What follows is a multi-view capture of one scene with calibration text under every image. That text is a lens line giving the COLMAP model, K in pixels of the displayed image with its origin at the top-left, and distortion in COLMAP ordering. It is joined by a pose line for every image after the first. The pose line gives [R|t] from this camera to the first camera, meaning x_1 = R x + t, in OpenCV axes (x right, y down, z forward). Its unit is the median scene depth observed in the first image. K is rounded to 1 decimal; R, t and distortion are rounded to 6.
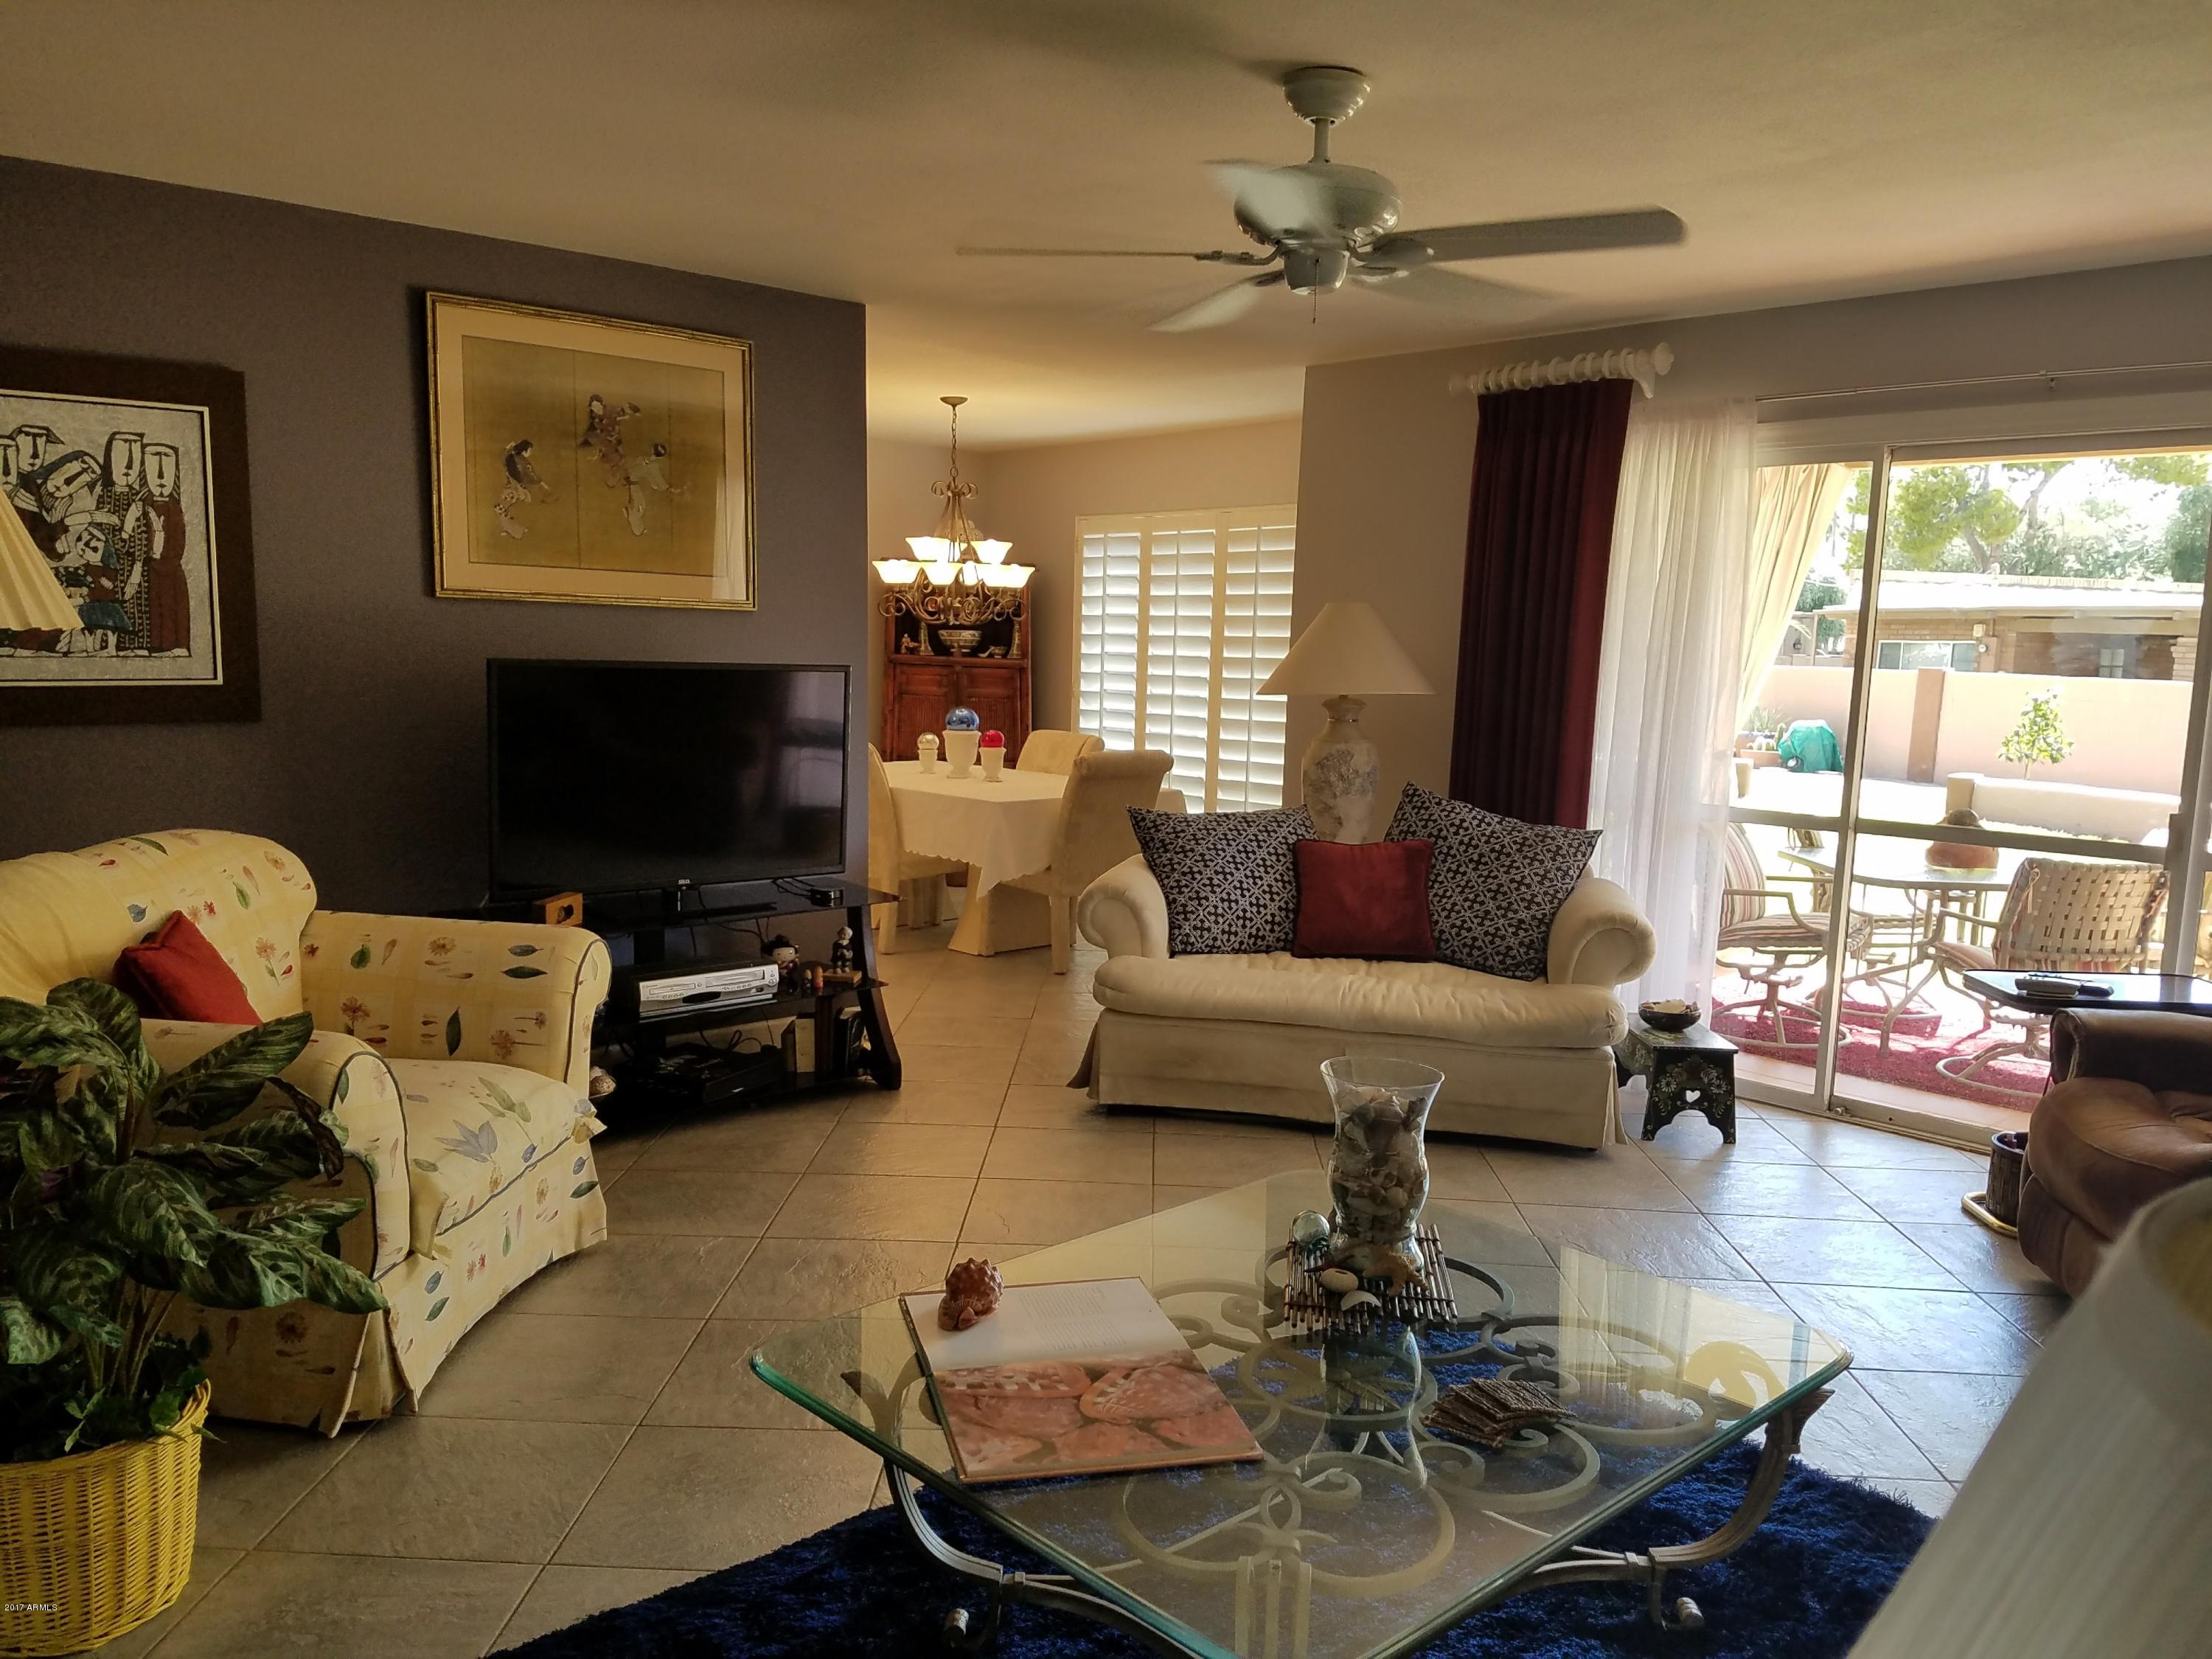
lens RADIAL K [[1648.8, 0, 1118.5], [0, 1648.8, 843.3], [0, 0, 1]] dist [0.116714, -0.006394]
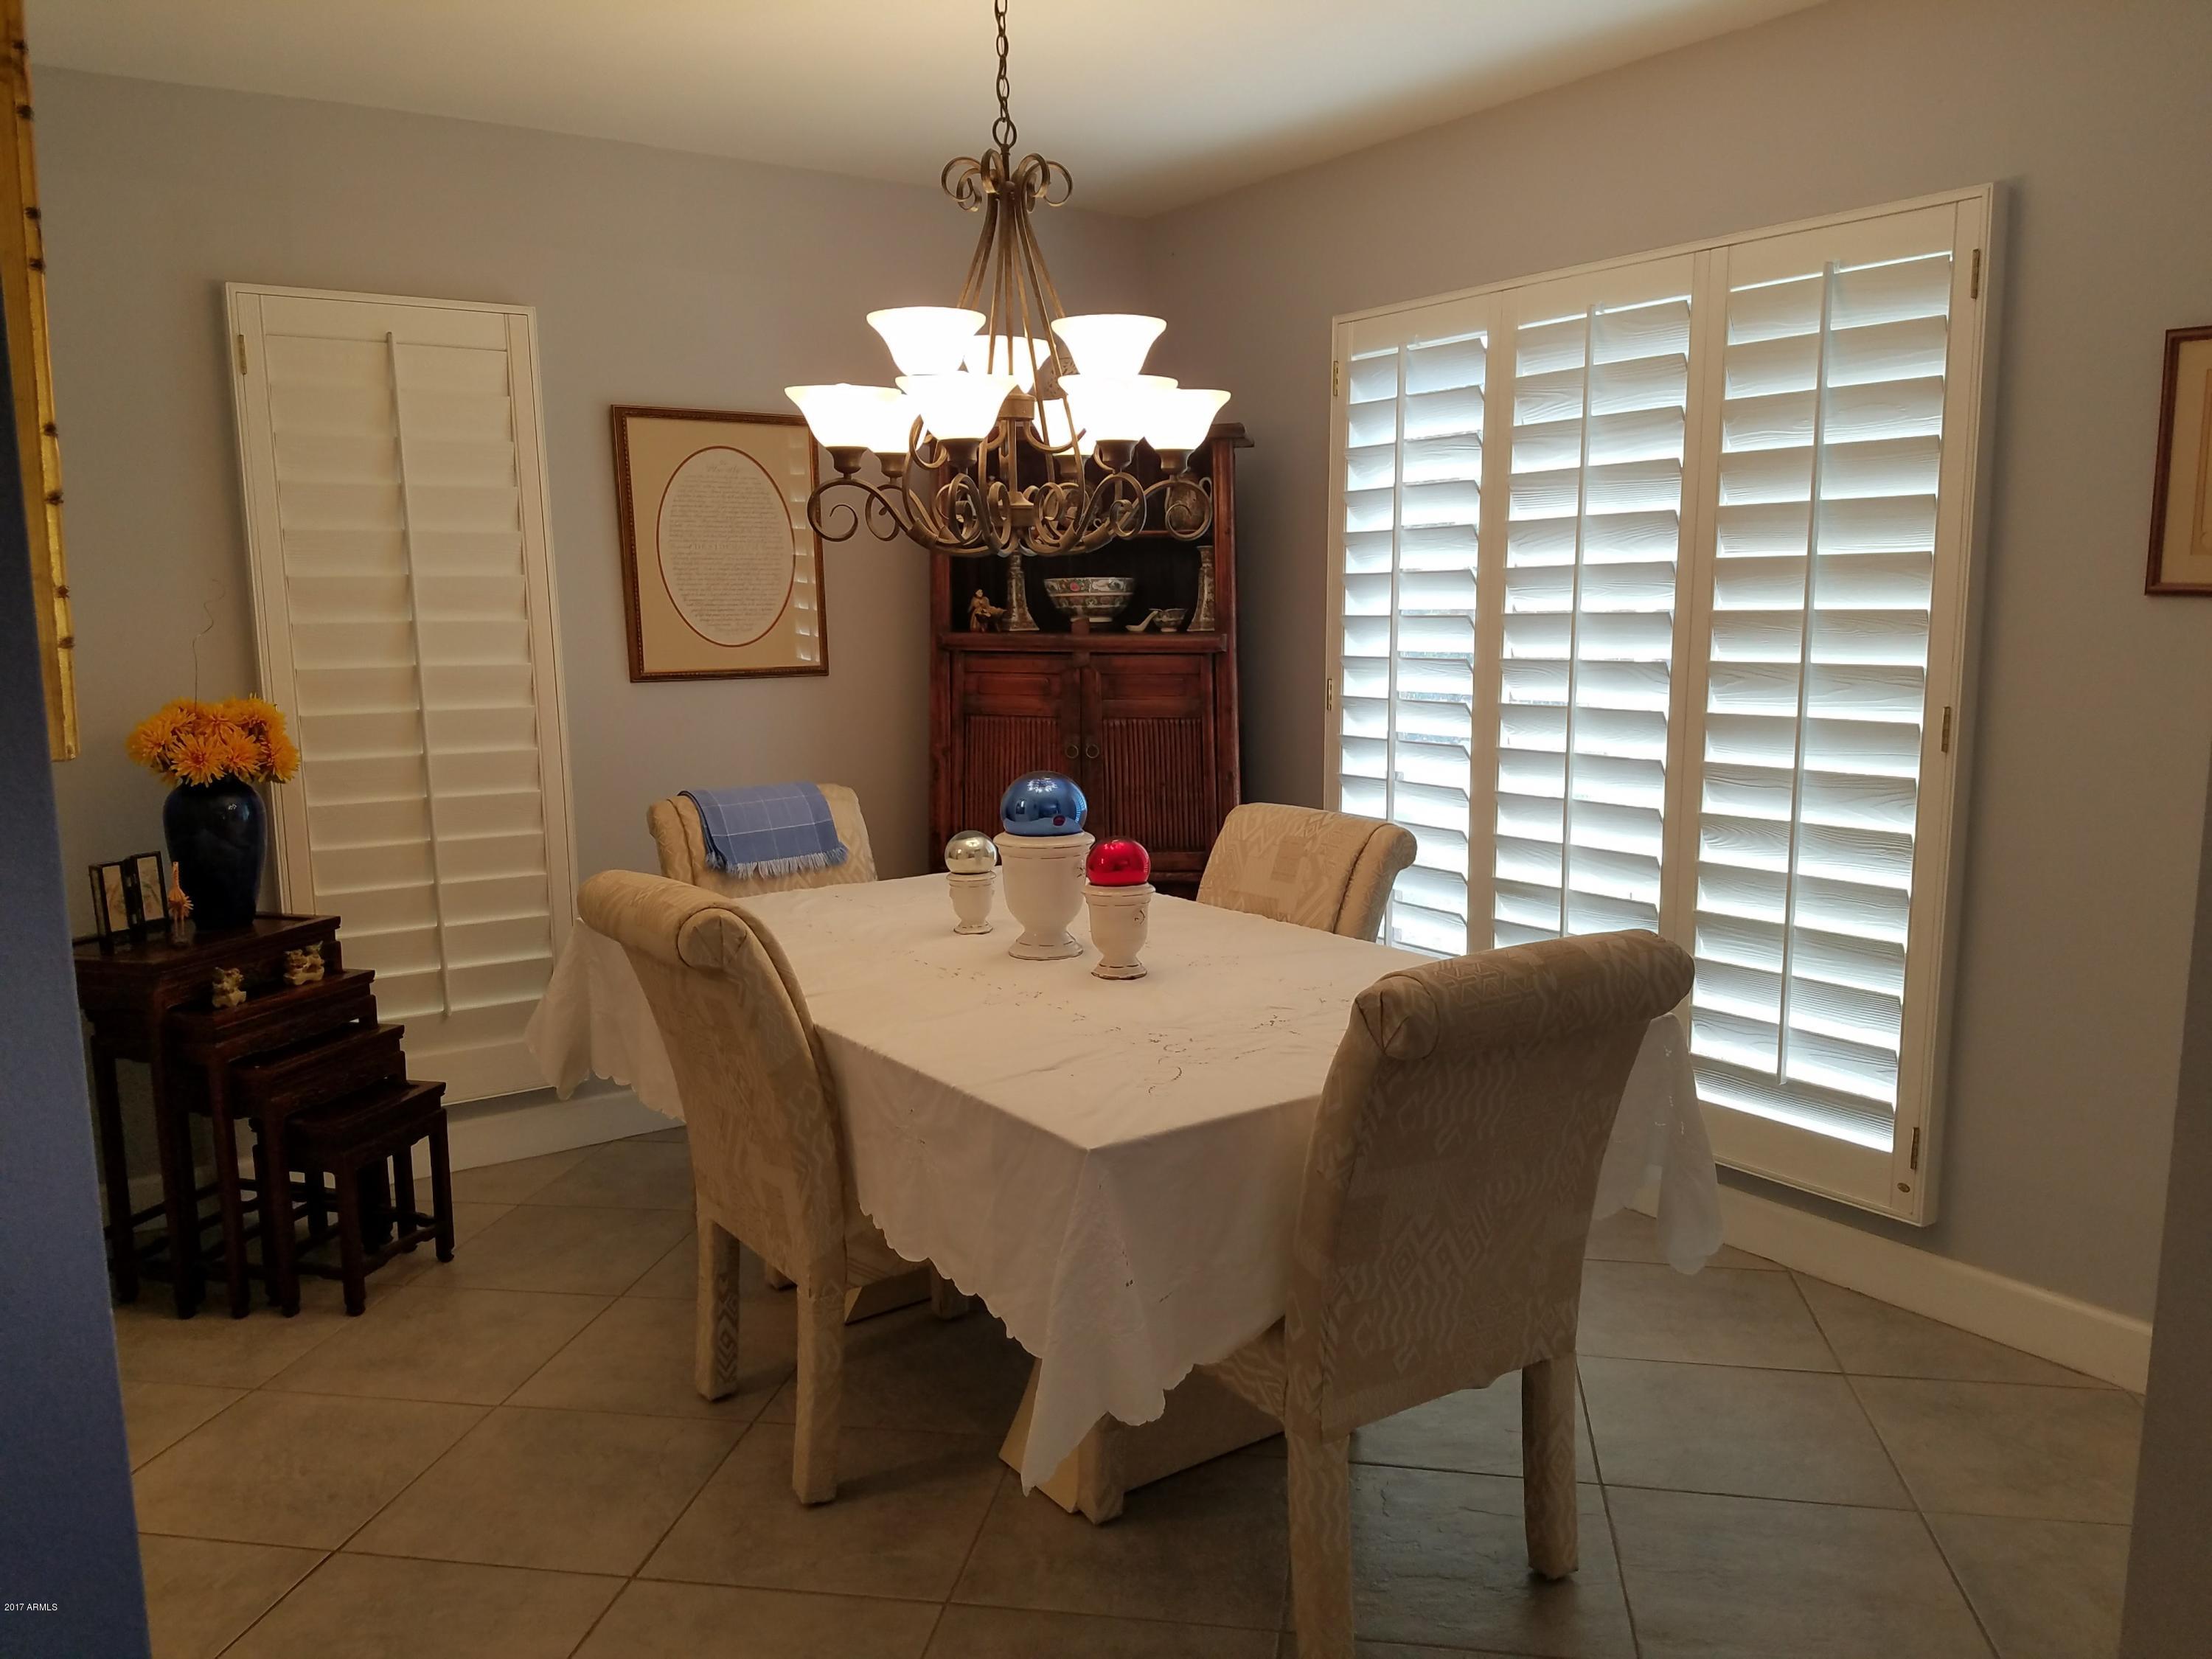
lens RADIAL K [[1648.8, 0, 1085.1], [0, 1648.8, 845.2], [0, 0, 1]] dist [0.116714, -0.006394]
pose [[0.986541, -0.011987, -0.163072, -0.020306], [0.015889, 0.999617, 0.022646, -0.064530], [0.162738, -0.024933, 0.986354, 0.545717]]
